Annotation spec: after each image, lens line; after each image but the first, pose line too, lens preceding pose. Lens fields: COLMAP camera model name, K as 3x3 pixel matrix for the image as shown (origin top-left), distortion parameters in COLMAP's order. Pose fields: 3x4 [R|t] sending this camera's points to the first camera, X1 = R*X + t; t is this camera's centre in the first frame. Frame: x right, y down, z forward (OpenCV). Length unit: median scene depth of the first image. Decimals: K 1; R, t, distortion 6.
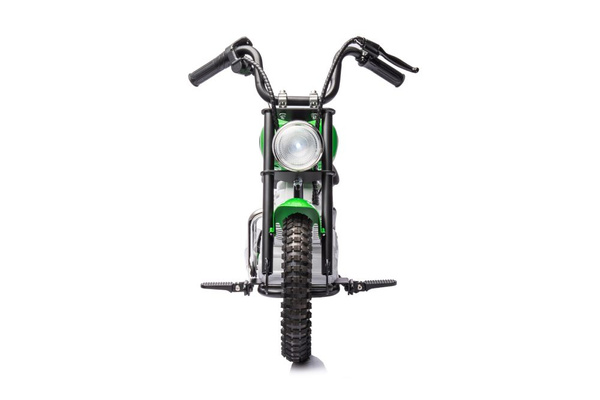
lens RADIAL K [[1034.9, 0, 299.2], [0, 1034.9, 200.1], [0, 0, 1]] dist [-0.014403, 0.000000]
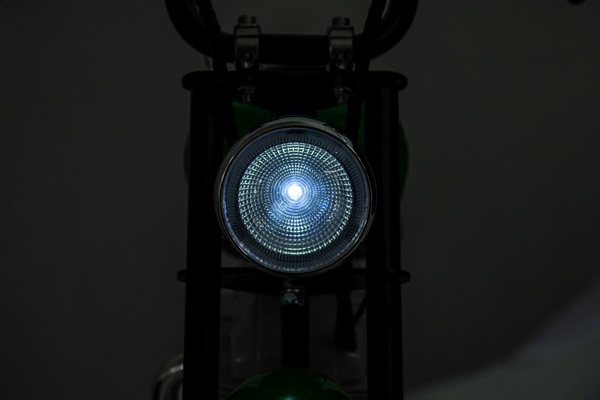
lens RADIAL K [[1472.8, 0, 300.5], [0, 1472.8, 199.8], [0, 0, 1]] dist [0.038118, 0.000000]
pose [[0.999871, -0.002647, -0.015842, 0.008592], [0.002691, 0.999993, 0.002732, -0.048502], [0.015834, -0.002774, 0.999871, 0.527207]]
